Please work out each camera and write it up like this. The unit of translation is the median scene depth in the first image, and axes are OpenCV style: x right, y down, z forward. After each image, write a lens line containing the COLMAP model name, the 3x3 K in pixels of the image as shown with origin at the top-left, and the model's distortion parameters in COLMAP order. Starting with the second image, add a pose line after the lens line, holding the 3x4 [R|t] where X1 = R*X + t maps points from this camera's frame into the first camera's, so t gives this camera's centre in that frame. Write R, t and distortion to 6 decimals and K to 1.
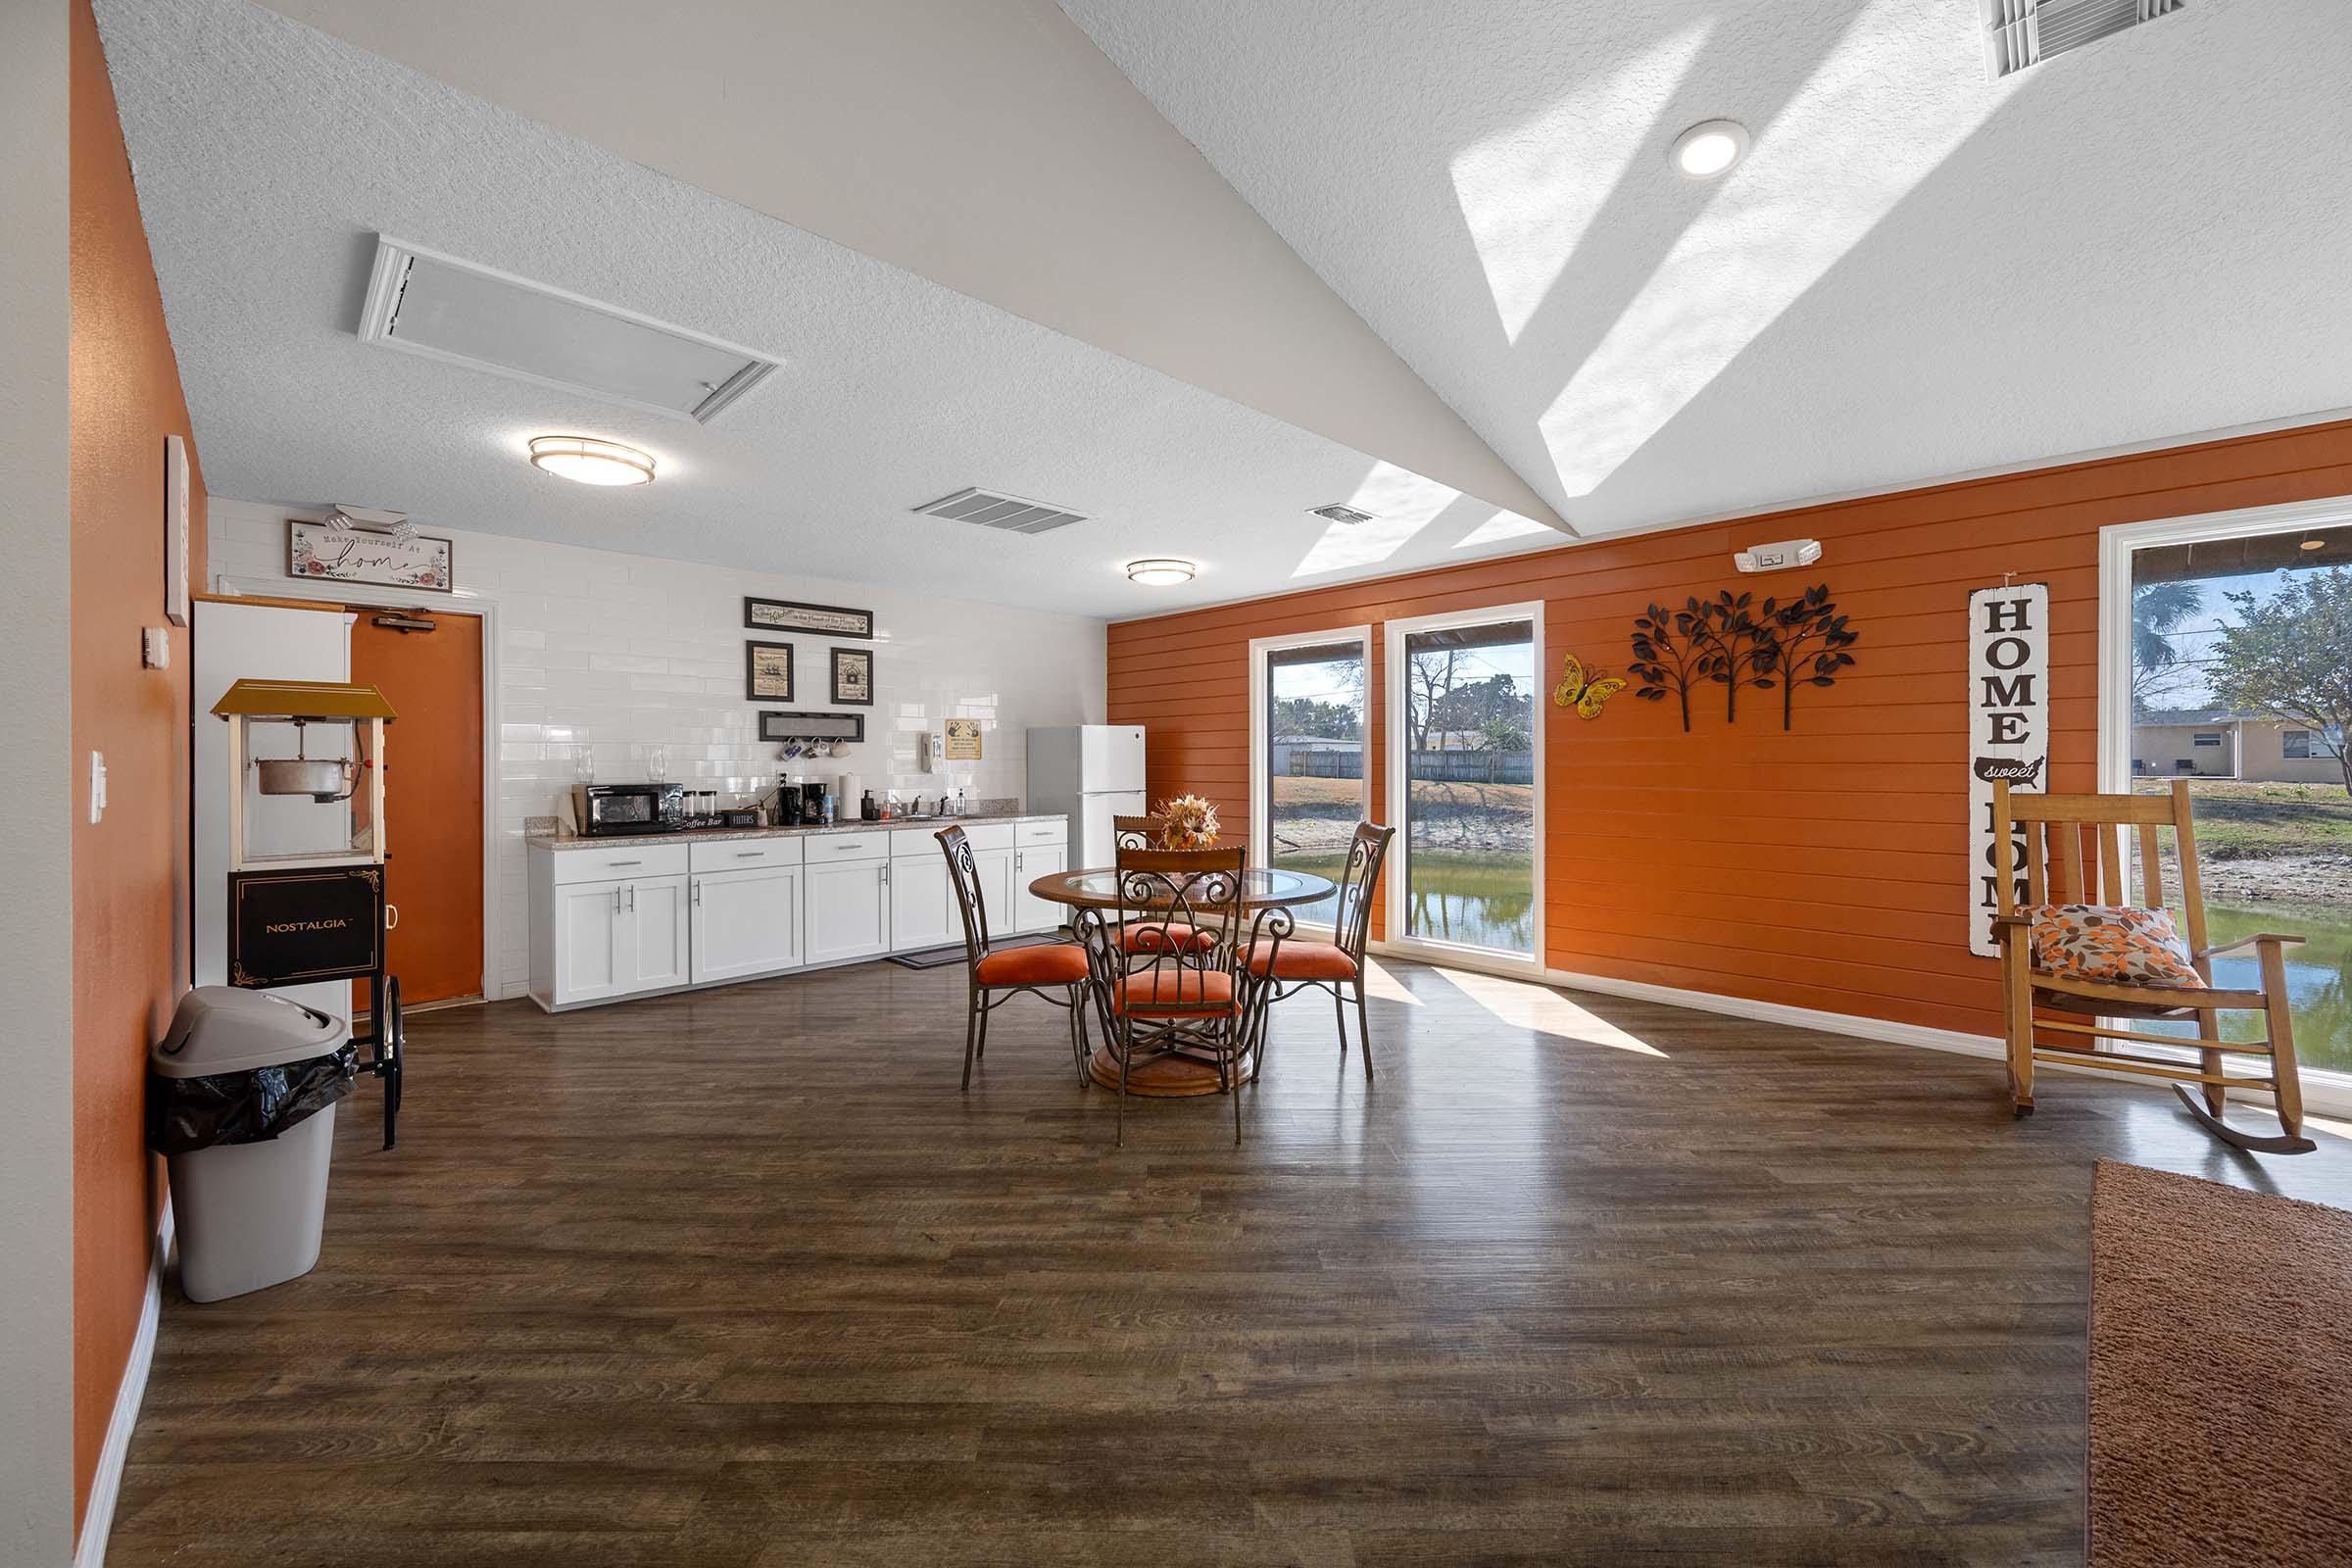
lens RADIAL K [[921.7, 0, 1169.7], [0, 921.7, 768.1], [0, 0, 1]] dist [-0.000184, -0.000101]
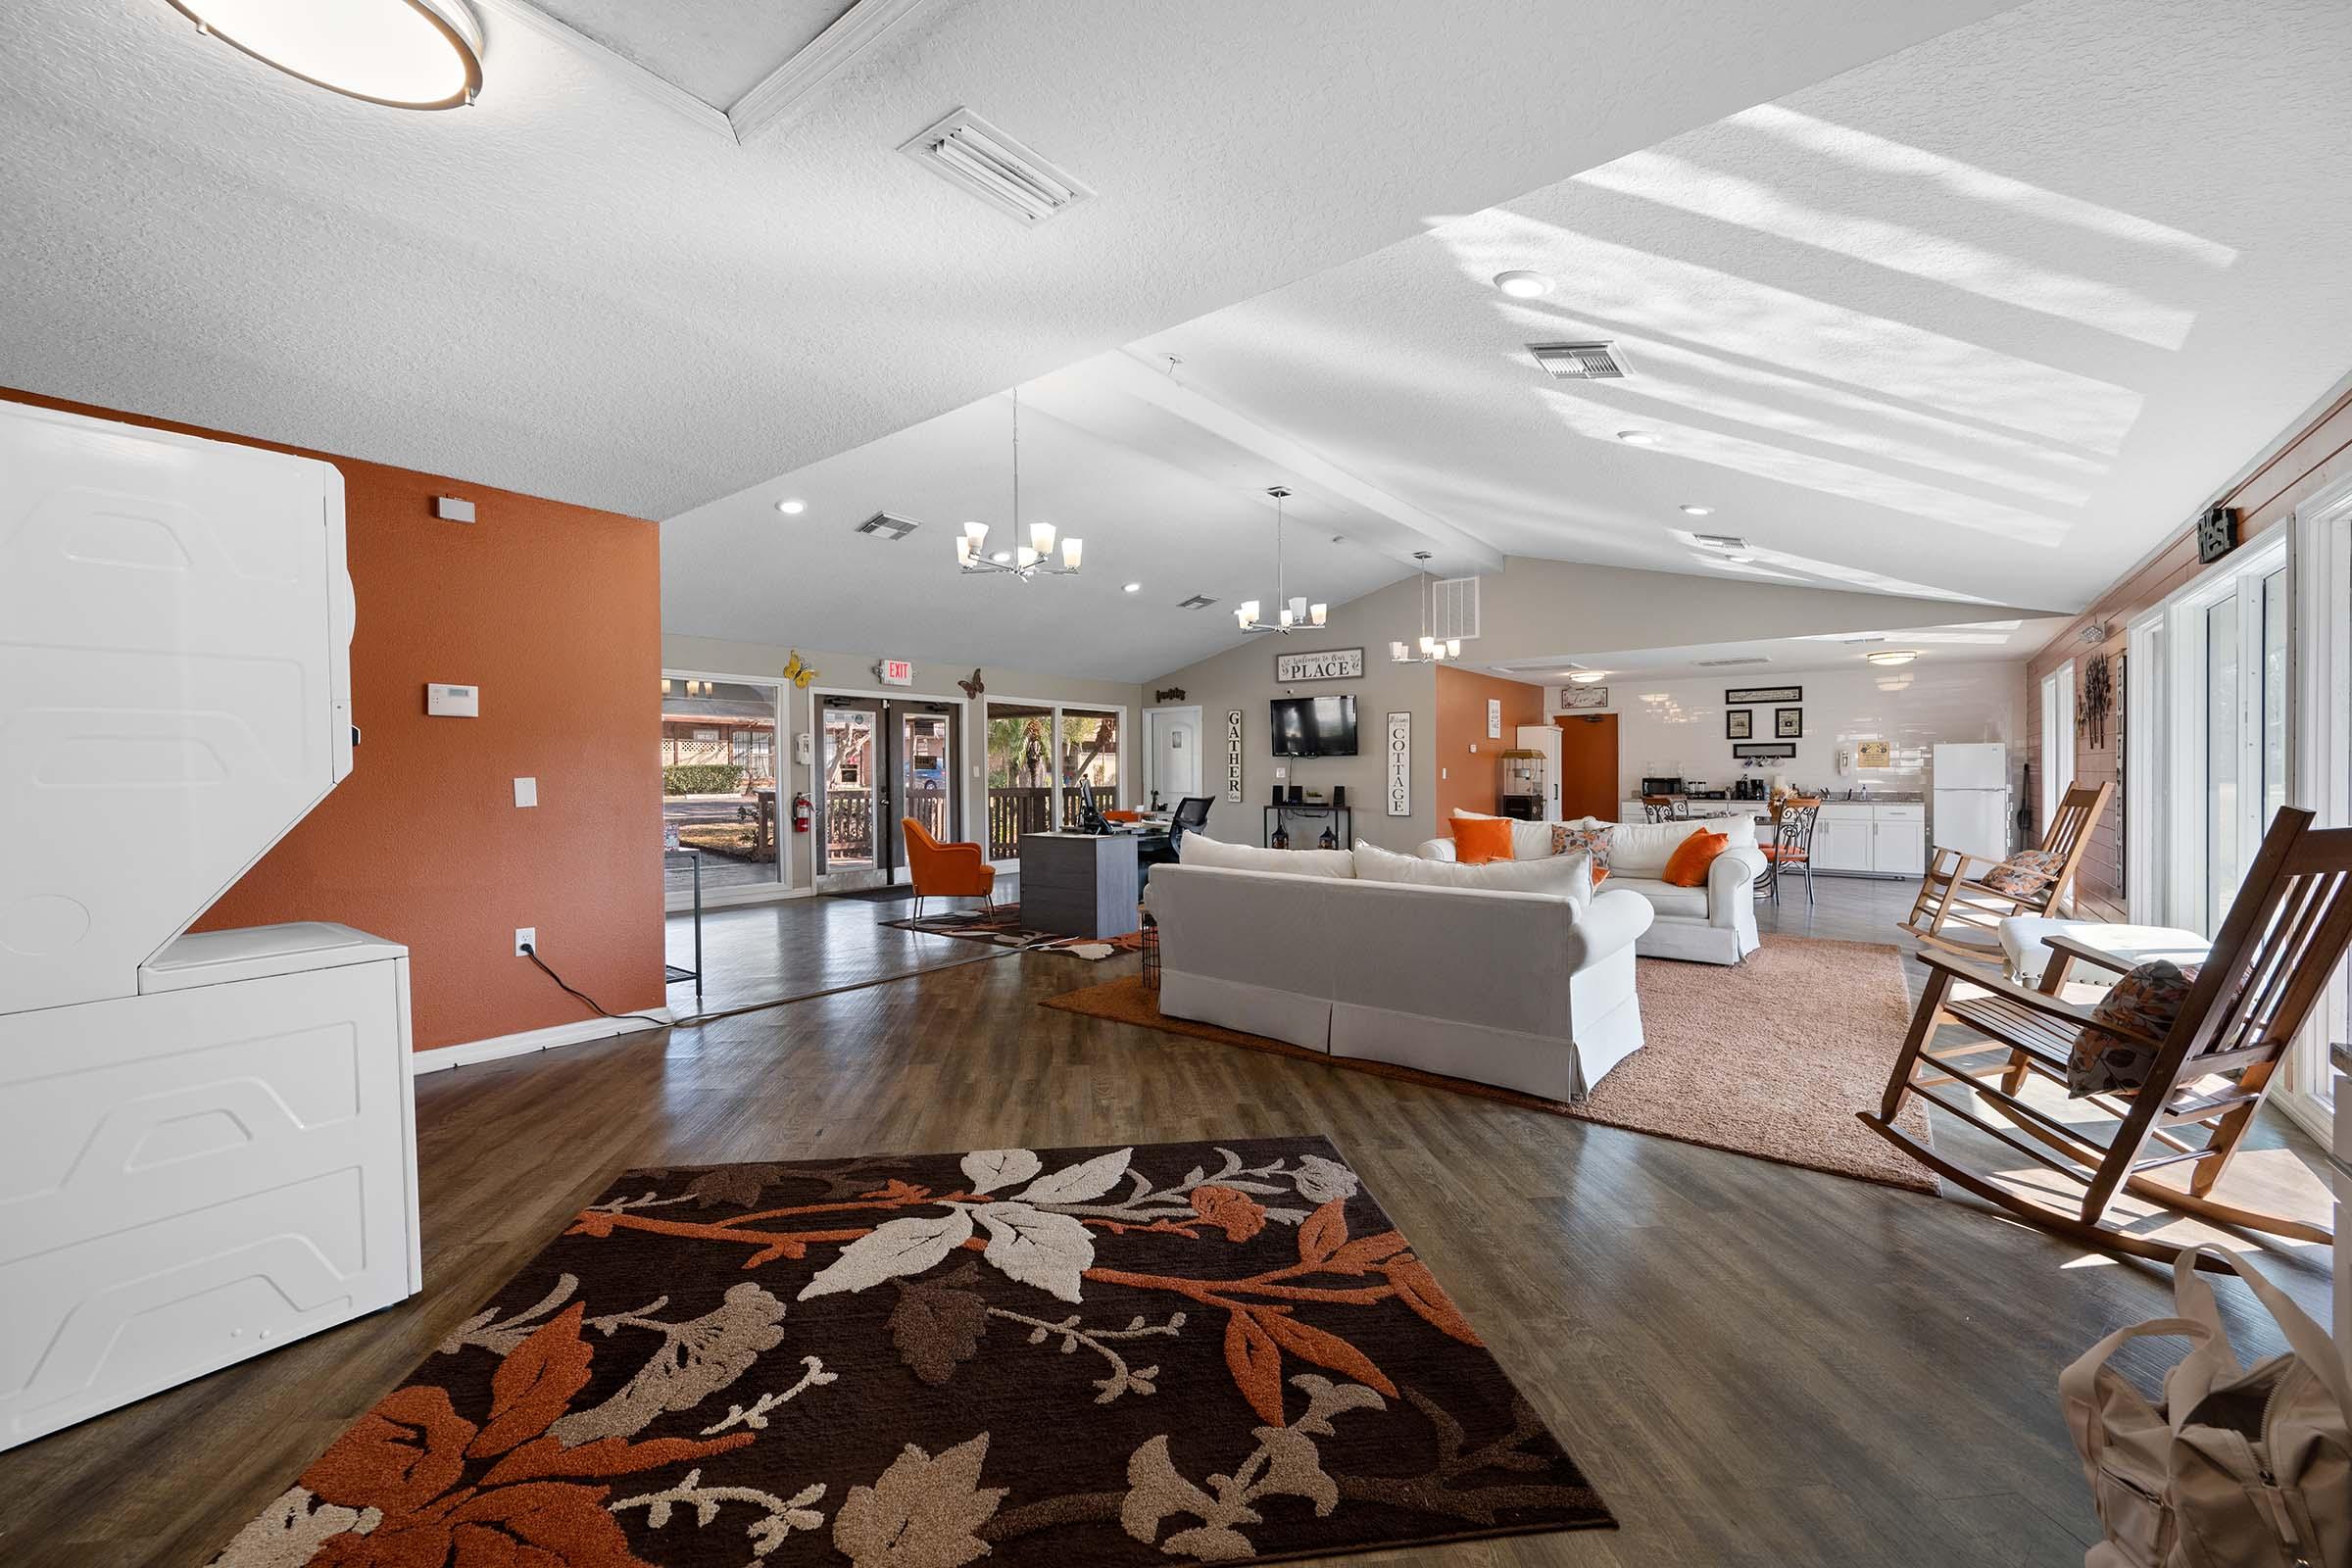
lens RADIAL K [[916.3, 0, 1184.5], [0, 916.3, 808.9], [0, 0, 1]] dist [-0.000745, 0.000010]
pose [[0.129530, 0.046573, -0.990481, 1.882606], [-0.004638, 0.998914, 0.046363, -0.007714], [0.991565, -0.001411, 0.129606, -0.642213]]
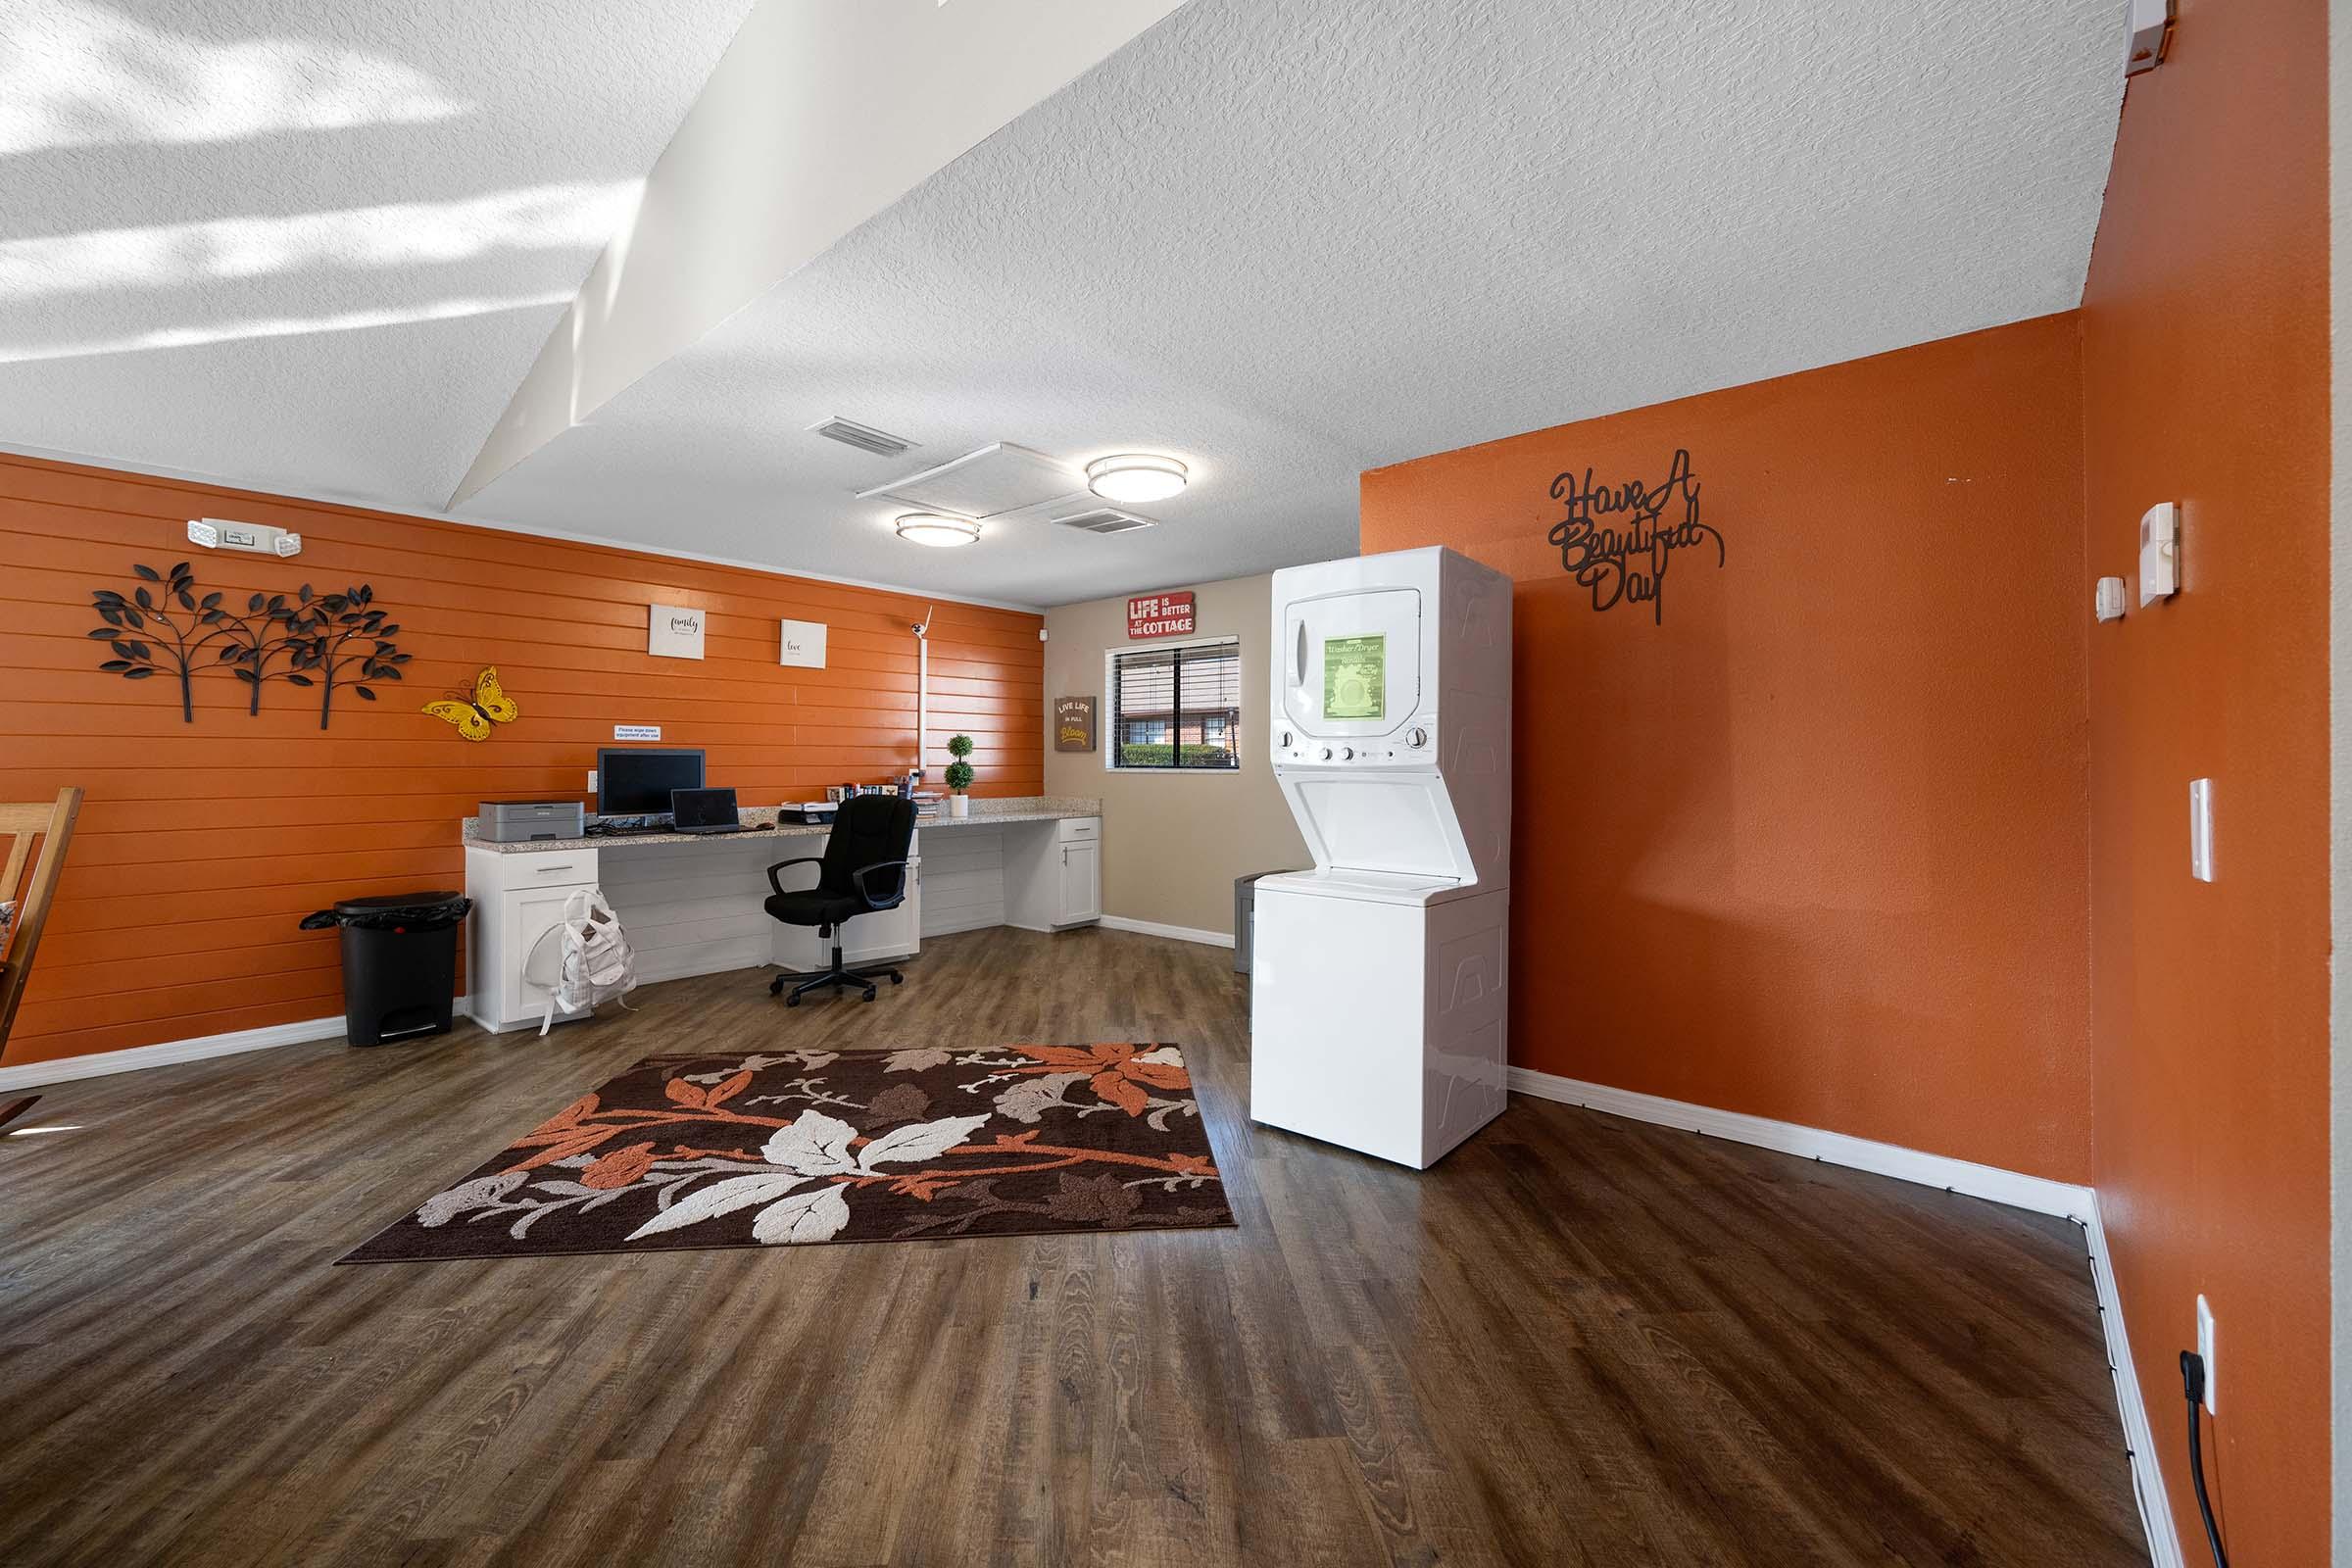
lens RADIAL K [[926.8, 0, 1176.2], [0, 926.8, 764.1], [0, 0, 1]] dist [0.000025, 0.000234]
pose [[-0.080299, 0.004970, 0.996758, 0.666988], [0.005815, 0.999973, -0.004517, 0.003529], [-0.996754, 0.005434, -0.080325, -0.867357]]
